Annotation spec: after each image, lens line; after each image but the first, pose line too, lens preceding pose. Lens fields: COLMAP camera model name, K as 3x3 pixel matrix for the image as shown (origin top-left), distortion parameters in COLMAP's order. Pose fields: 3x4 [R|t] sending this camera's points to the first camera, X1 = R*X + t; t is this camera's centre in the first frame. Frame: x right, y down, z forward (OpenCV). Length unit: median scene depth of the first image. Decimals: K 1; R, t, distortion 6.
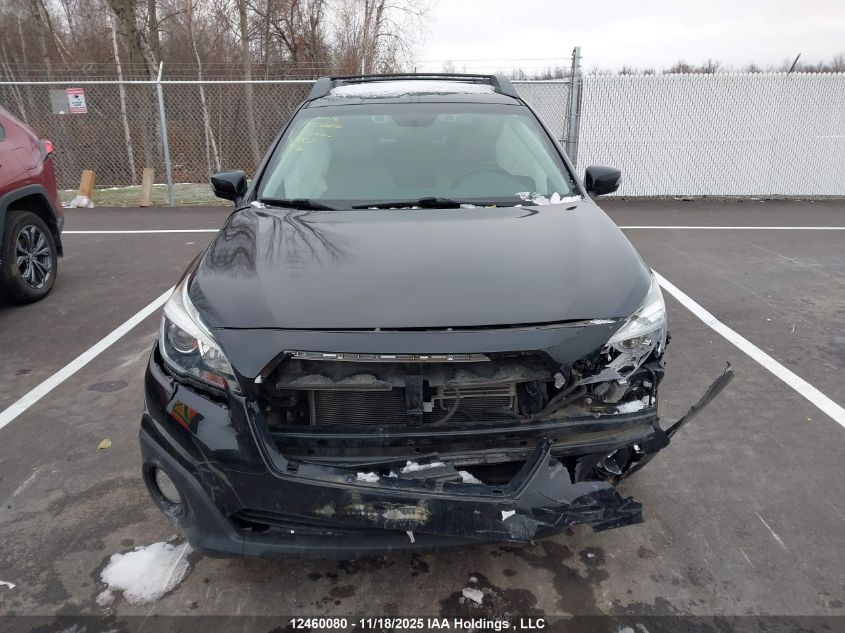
lens RADIAL K [[670.6, 0, 426.8], [0, 670.6, 316.9], [0, 0, 1]] dist [0.021171, -0.023258]
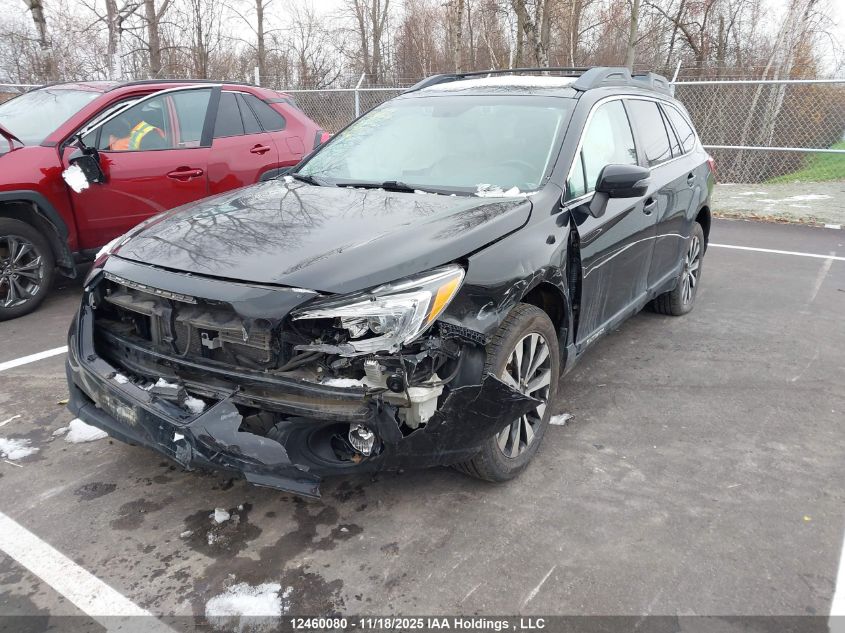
lens RADIAL K [[670.6, 0, 423.4], [0, 670.6, 312.3], [0, 0, 1]] dist [0.021171, -0.023258]
pose [[0.816206, 0.168202, -0.552734, 0.742587], [-0.177958, 0.983362, 0.036459, -0.023119], [0.549671, 0.068605, 0.832560, 0.173125]]
